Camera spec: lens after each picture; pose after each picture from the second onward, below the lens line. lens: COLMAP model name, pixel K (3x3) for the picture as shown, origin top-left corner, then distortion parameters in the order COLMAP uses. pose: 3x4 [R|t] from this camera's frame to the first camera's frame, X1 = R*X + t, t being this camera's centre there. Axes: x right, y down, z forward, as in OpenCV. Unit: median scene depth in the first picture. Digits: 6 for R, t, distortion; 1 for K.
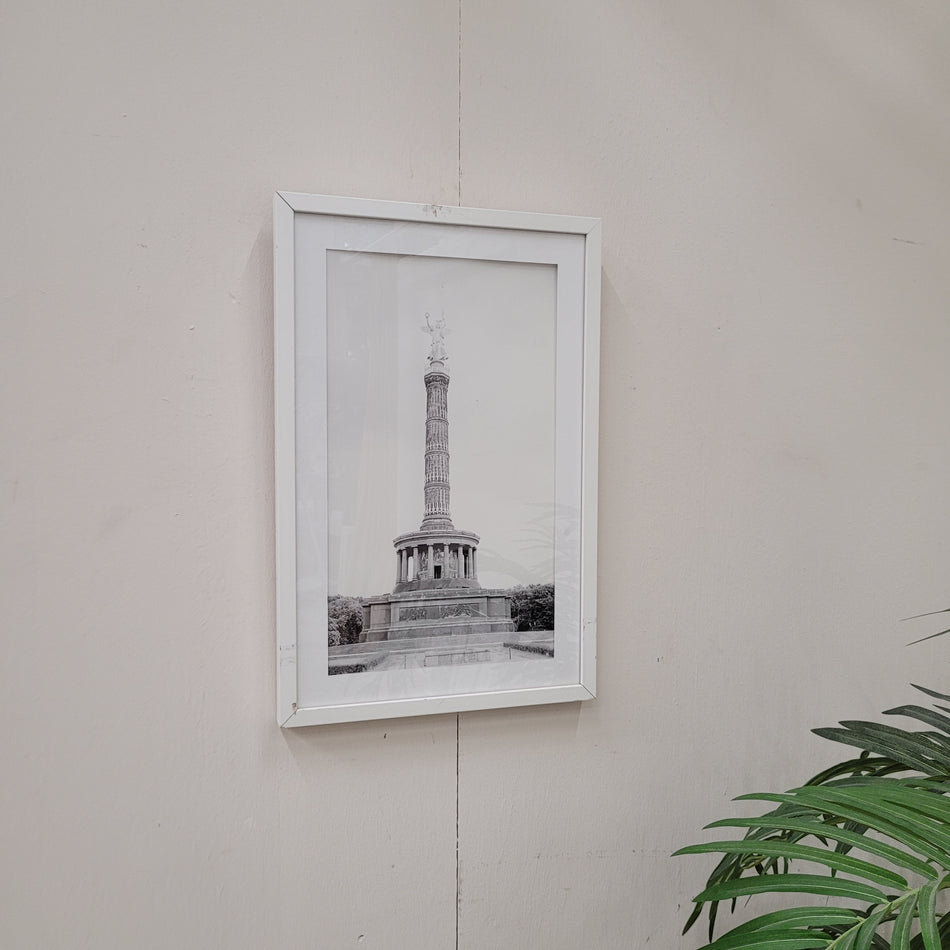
lens RADIAL K [[963.9, 0, 479.8], [0, 963.9, 480.4], [0, 0, 1]] dist [0.004862, 0.000000]
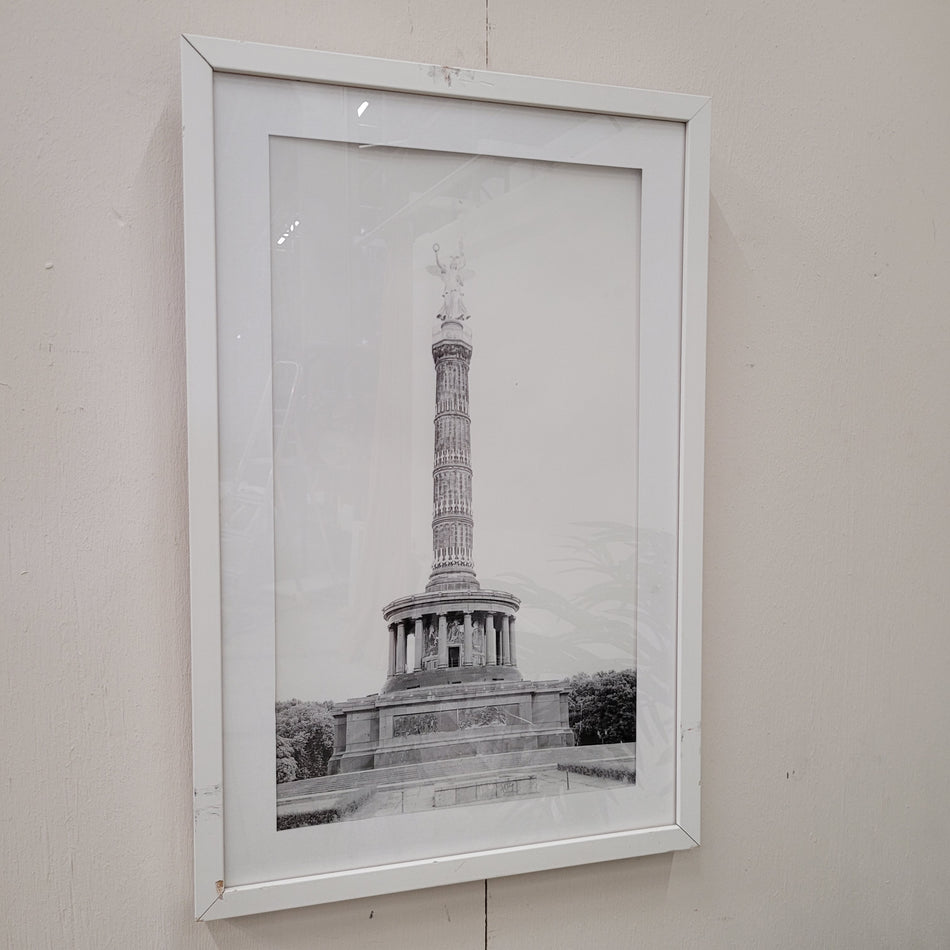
lens RADIAL K [[929.8, 0, 465.0], [0, 929.8, 467.1], [0, 0, 1]] dist [0.004505, 0.000000]
pose [[0.999386, -0.003110, -0.034908, -0.015059], [0.002755, 0.999944, -0.010235, -0.022912], [0.034938, 0.010132, 0.999338, 0.394095]]
